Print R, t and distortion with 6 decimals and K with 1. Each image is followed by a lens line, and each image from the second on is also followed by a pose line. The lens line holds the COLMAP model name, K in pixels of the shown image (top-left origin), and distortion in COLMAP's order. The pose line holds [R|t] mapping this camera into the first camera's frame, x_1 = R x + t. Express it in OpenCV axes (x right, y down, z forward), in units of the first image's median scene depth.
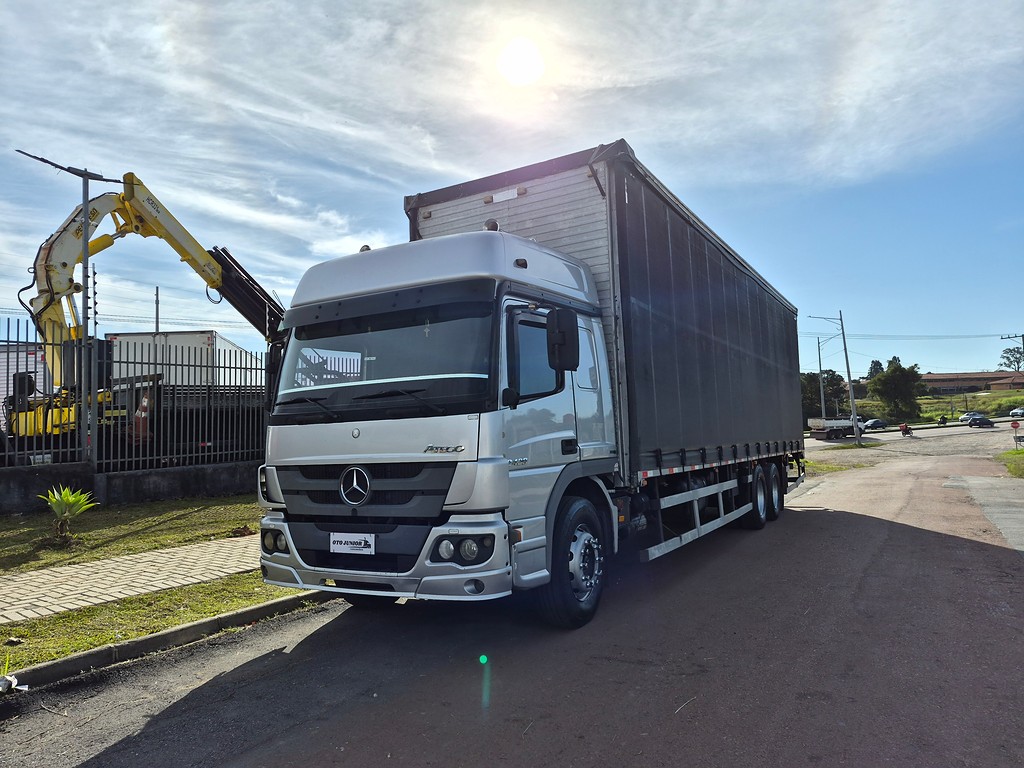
lens RADIAL K [[705.0, 0, 512.0], [0, 705.0, 384.0], [0, 0, 1]] dist [0.059926, -0.051905]
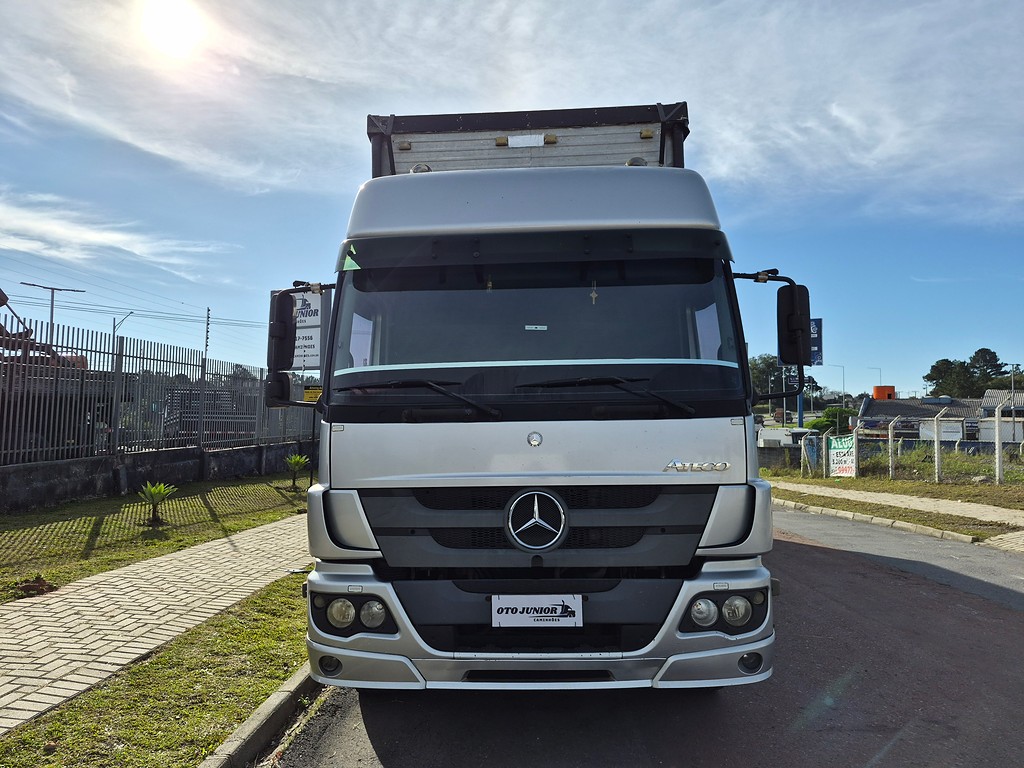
lens RADIAL K [[703.1, 0, 495.8], [0, 703.1, 384.1], [0, 0, 1]] dist [0.086568, -0.080276]
pose [[0.892144, 0.056658, 0.448184, -0.258221], [-0.053174, 0.998378, -0.020366, 0.015964], [-0.448611, -0.005662, 0.893709, 0.204809]]
